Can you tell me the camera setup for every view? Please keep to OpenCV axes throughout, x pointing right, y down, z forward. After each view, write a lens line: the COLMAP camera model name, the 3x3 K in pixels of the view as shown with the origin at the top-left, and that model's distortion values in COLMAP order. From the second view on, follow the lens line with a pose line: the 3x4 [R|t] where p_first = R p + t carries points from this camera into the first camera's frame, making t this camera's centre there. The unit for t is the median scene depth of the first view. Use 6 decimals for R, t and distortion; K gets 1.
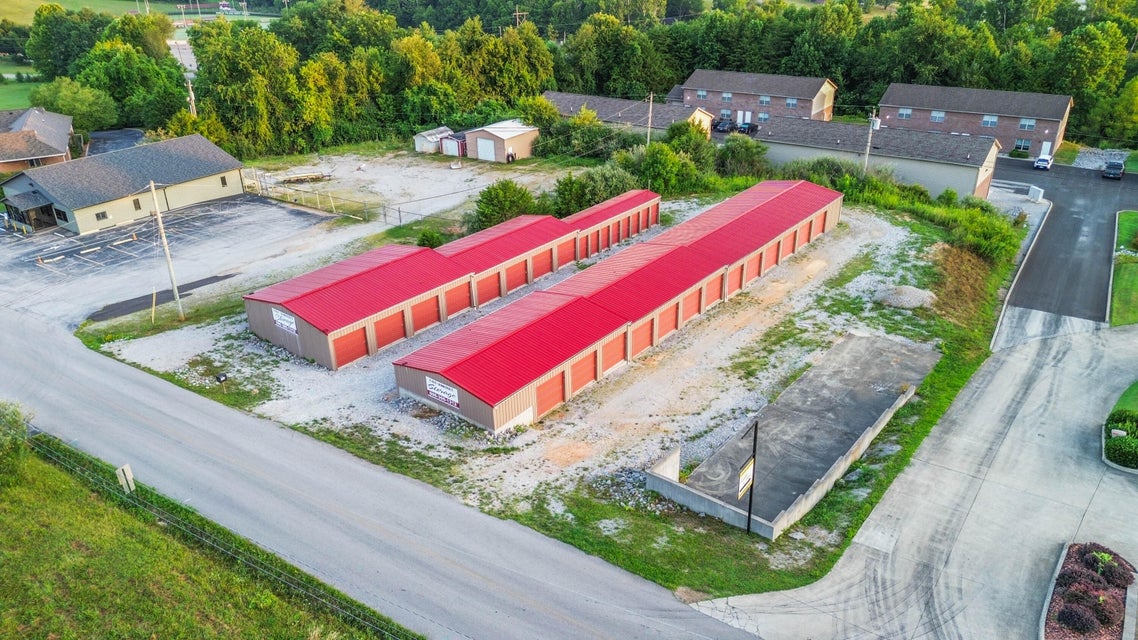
lens RADIAL K [[803.5, 0, 569.0], [0, 803.5, 320.0], [0, 0, 1]] dist [0.086032, -0.089893]
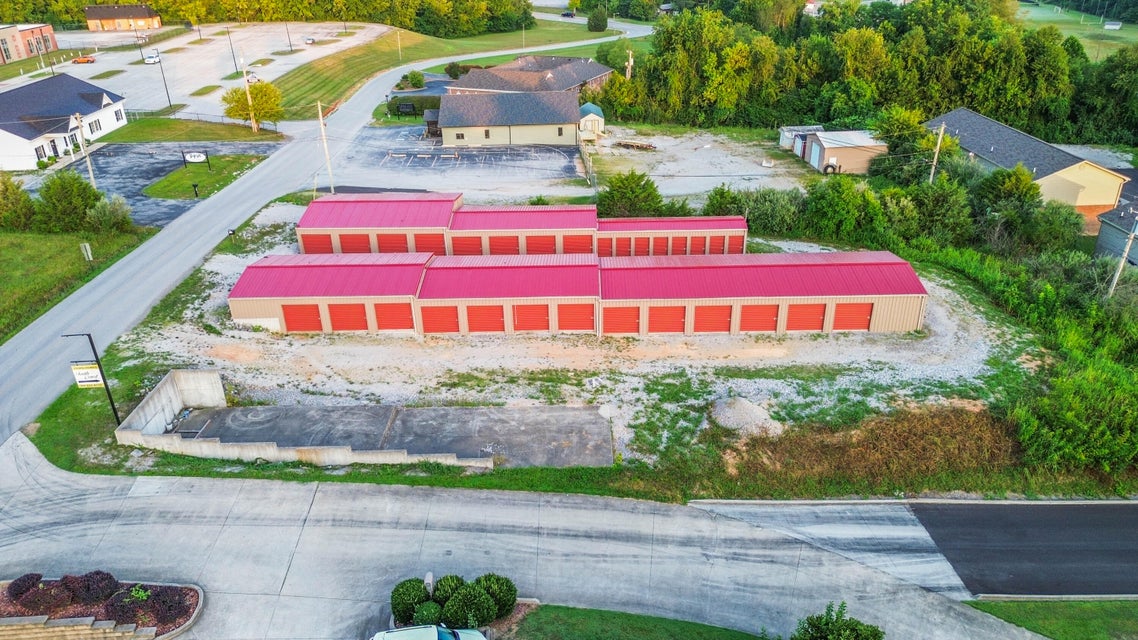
lens RADIAL K [[803.5, 0, 569.0], [0, 803.5, 320.0], [0, 0, 1]] dist [0.086032, -0.089893]
pose [[0.614585, 0.352424, -0.705750, 0.780889], [-0.335665, 0.926454, 0.170329, -0.176934], [0.713873, 0.132214, 0.687681, 0.330511]]
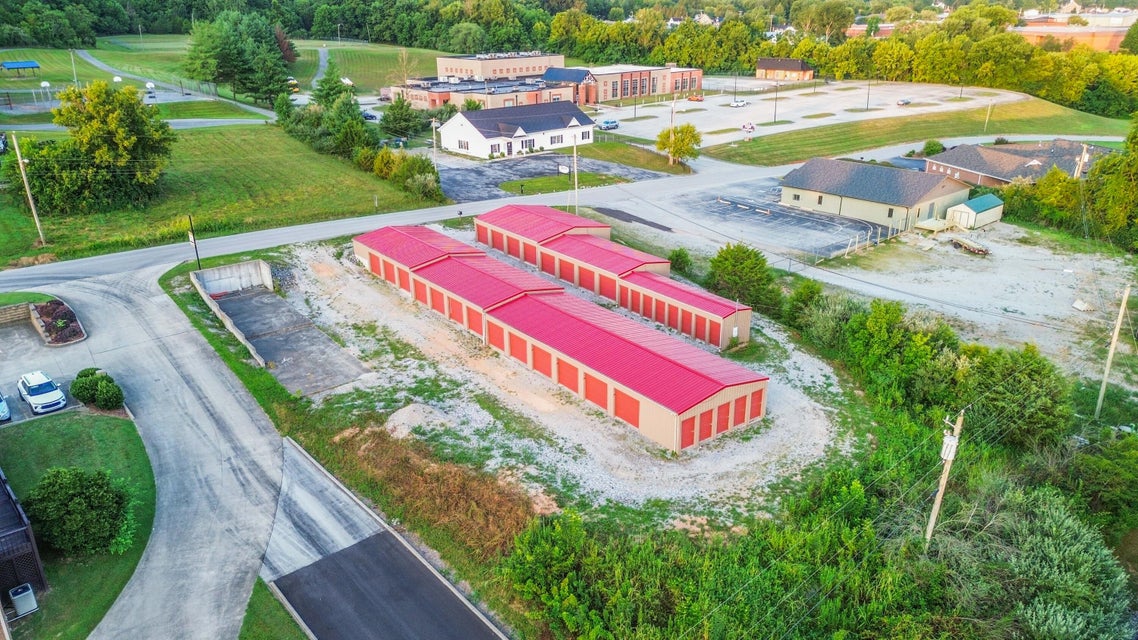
lens RADIAL K [[803.5, 0, 569.0], [0, 803.5, 320.0], [0, 0, 1]] dist [0.086032, -0.089893]
pose [[-0.243446, 0.376310, -0.893938, 1.060782], [-0.407116, 0.796898, 0.446330, -0.544733], [0.880336, 0.472593, -0.040800, 1.083169]]
